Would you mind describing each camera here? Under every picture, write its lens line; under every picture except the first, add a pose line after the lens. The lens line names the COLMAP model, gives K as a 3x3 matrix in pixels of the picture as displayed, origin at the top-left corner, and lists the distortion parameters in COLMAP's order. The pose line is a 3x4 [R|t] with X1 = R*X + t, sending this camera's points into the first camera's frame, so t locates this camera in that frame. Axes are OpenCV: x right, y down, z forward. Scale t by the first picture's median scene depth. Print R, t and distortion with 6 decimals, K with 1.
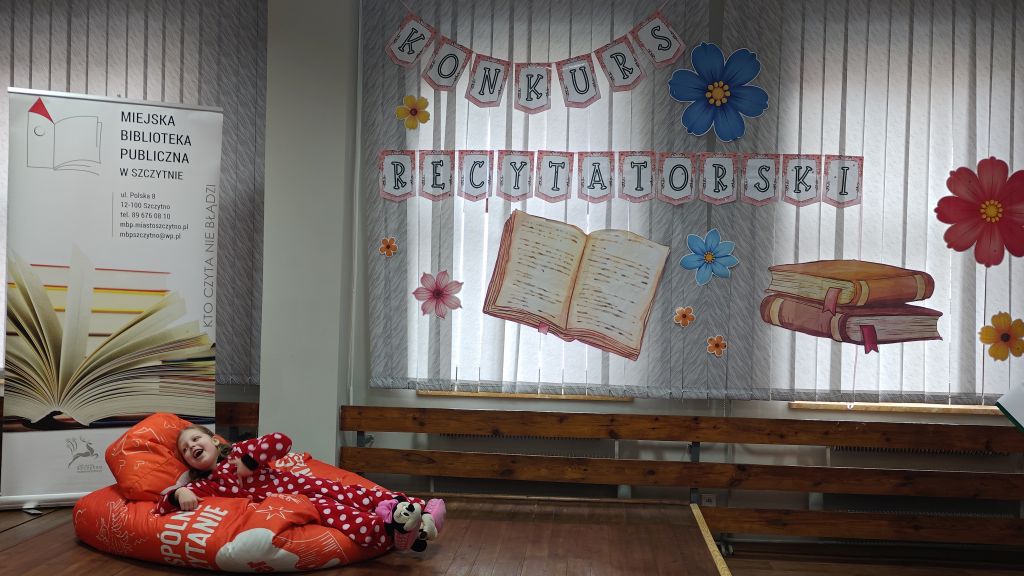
lens RADIAL K [[1044.6, 0, 496.4], [0, 1044.6, 272.8], [0, 0, 1]] dist [0.027879, 0.000000]
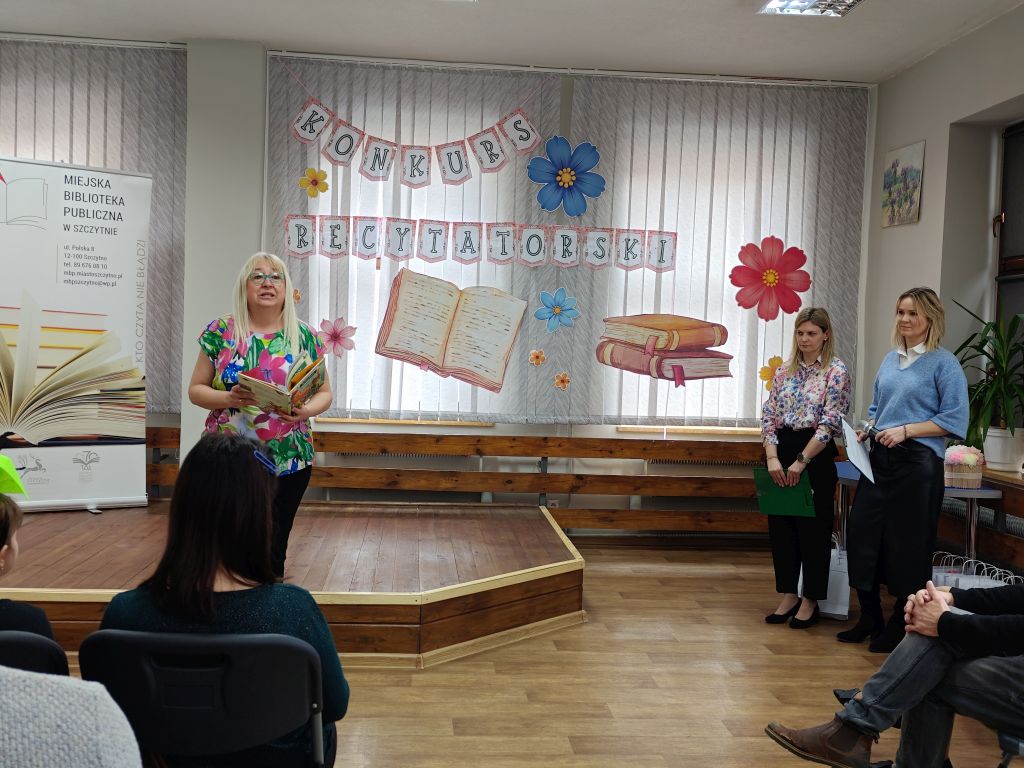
lens RADIAL K [[1052.4, 0, 507.9], [0, 1052.4, 375.4], [0, 0, 1]] dist [0.032388, 0.000000]
pose [[0.985287, 0.006228, 0.170793, -0.067376], [-0.013980, 0.998924, 0.044227, 0.008092], [-0.170334, -0.045964, 0.984314, -0.224708]]
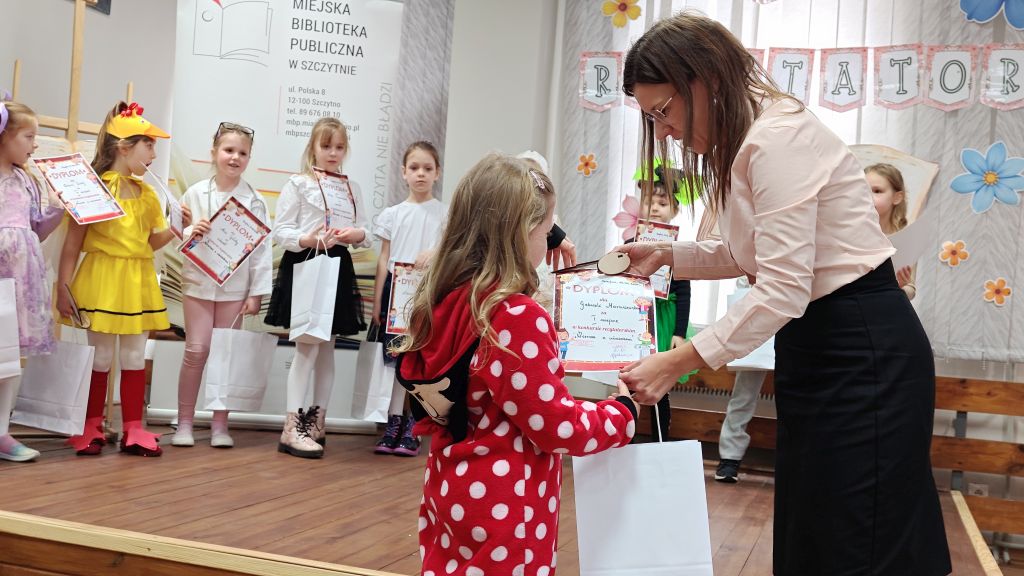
lens RADIAL K [[1044.6, 0, 514.4], [0, 1044.6, 283.9], [0, 0, 1]] dist [0.027879, 0.000000]
pose [[0.969175, 0.039159, -0.243241, 0.053289], [-0.043826, 0.998944, -0.013802, 0.090036], [0.242443, 0.024037, 0.969868, 0.158604]]
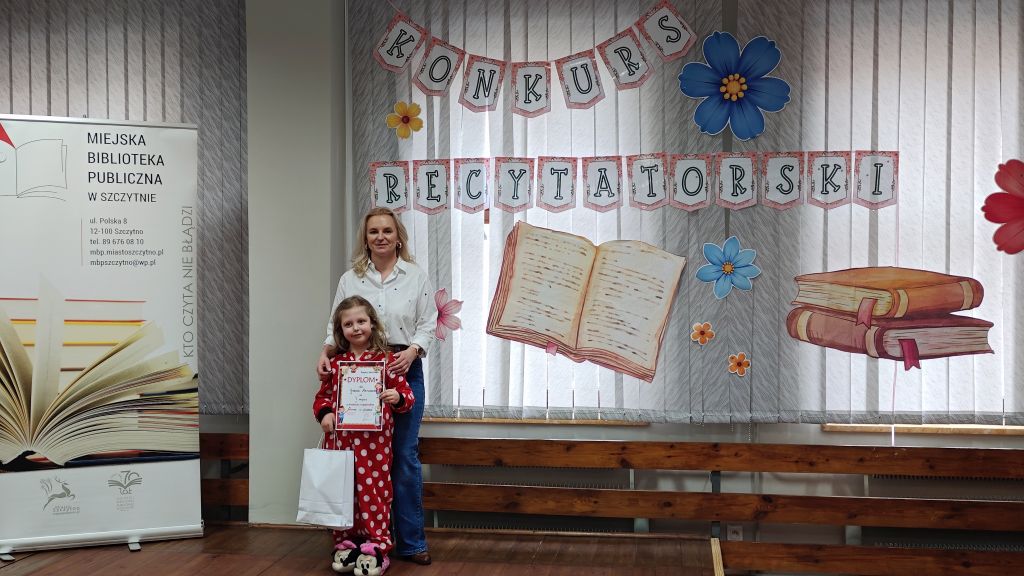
lens RADIAL K [[1044.6, 0, 506.4], [0, 1044.6, 280.2], [0, 0, 1]] dist [0.027879, 0.000000]
pose [[0.996892, -0.025975, -0.074373, 0.078292], [0.027160, 0.999519, 0.014966, -0.022863], [0.073949, -0.016939, 0.997118, 0.076553]]
